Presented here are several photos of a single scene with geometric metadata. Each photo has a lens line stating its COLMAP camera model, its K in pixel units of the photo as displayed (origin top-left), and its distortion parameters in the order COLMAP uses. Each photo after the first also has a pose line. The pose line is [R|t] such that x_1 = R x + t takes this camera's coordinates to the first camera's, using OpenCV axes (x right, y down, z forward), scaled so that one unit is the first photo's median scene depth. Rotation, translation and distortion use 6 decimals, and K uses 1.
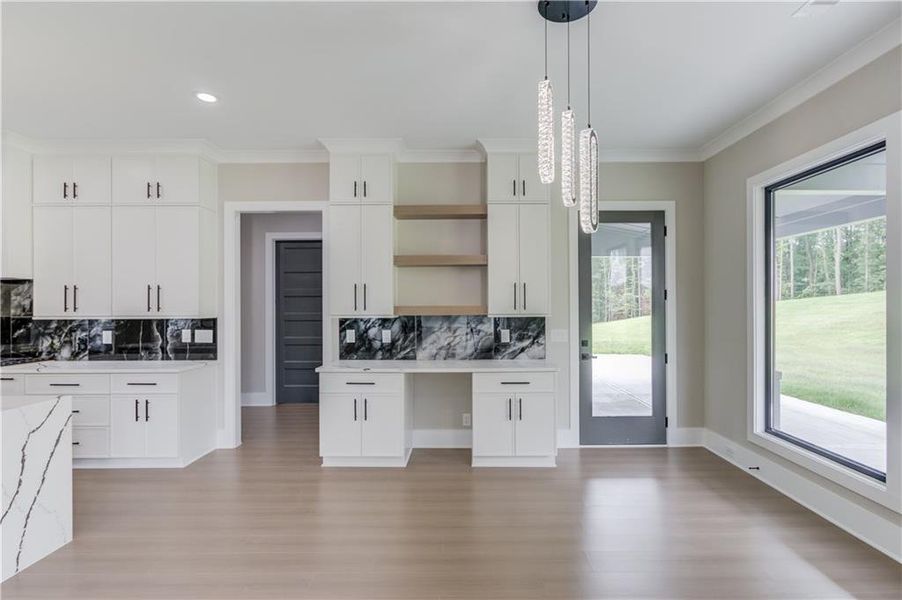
lens RADIAL K [[443.4, 0, 472.0], [0, 443.4, 302.3], [0, 0, 1]] dist [-0.020394, 0.003939]
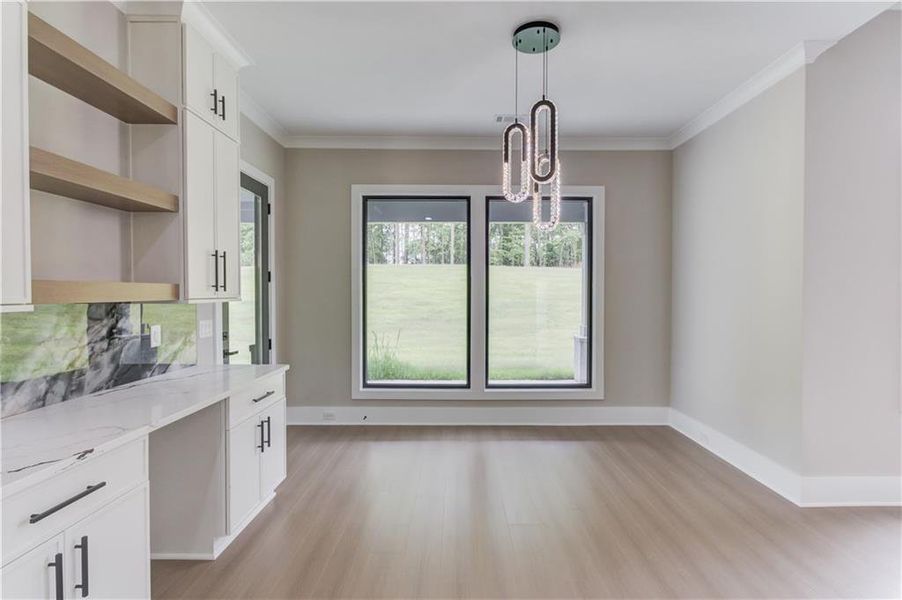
lens RADIAL K [[443.4, 0, 468.6], [0, 443.4, 301.1], [0, 0, 1]] dist [-0.020394, 0.003939]
pose [[-0.018861, -0.016315, 0.999689, -0.517552], [-0.007888, 0.999838, 0.016169, 0.016684], [-0.999791, -0.007581, -0.018987, 0.597389]]
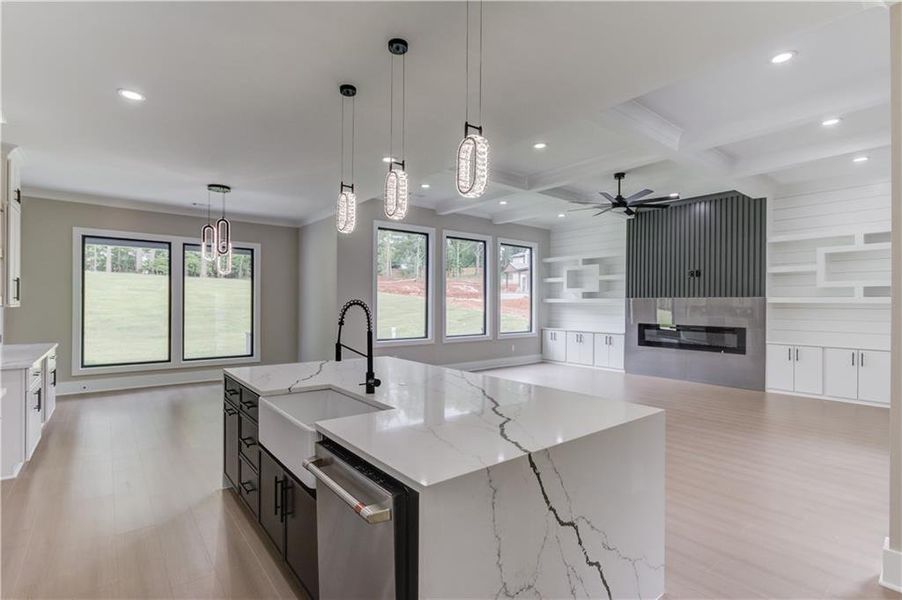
lens RADIAL K [[431.7, 0, 461.9], [0, 431.7, 305.8], [0, 0, 1]] dist [-0.003453, 0.002316]
pose [[-0.640297, -0.003523, 0.768120, -1.358492], [-0.010130, 0.999941, -0.003857, 0.022178], [-0.768061, -0.010250, -0.640295, 0.759449]]
